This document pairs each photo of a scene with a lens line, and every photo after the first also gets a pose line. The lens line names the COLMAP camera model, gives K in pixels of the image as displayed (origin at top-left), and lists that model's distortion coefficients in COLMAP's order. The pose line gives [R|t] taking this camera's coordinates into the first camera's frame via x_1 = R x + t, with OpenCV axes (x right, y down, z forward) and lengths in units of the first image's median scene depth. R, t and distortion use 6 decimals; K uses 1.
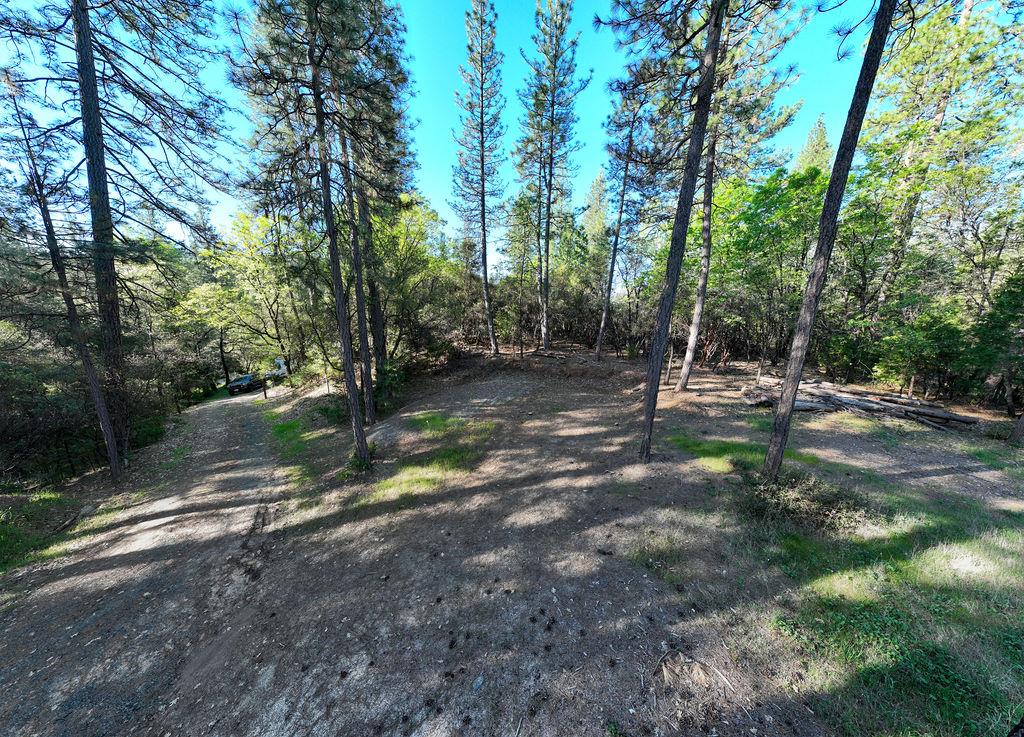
lens RADIAL K [[301.7, 0, 521.4], [0, 301.7, 367.4], [0, 0, 1]] dist [-0.004628, 0.000004]
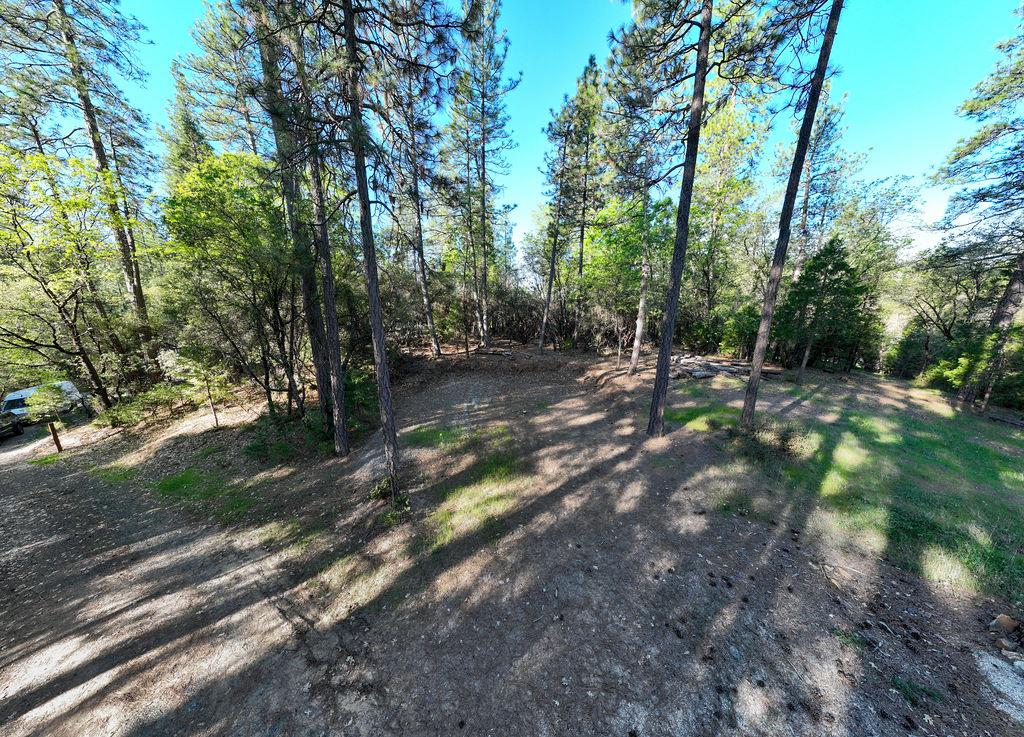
lens RADIAL K [[301.7, 0, 521.4], [0, 301.7, 367.4], [0, 0, 1]] dist [-0.004628, 0.000004]
pose [[0.911932, -0.082845, 0.401891, -0.274515], [0.080170, 0.996504, 0.023504, -0.010166], [-0.402433, 0.010786, 0.915386, 0.073068]]
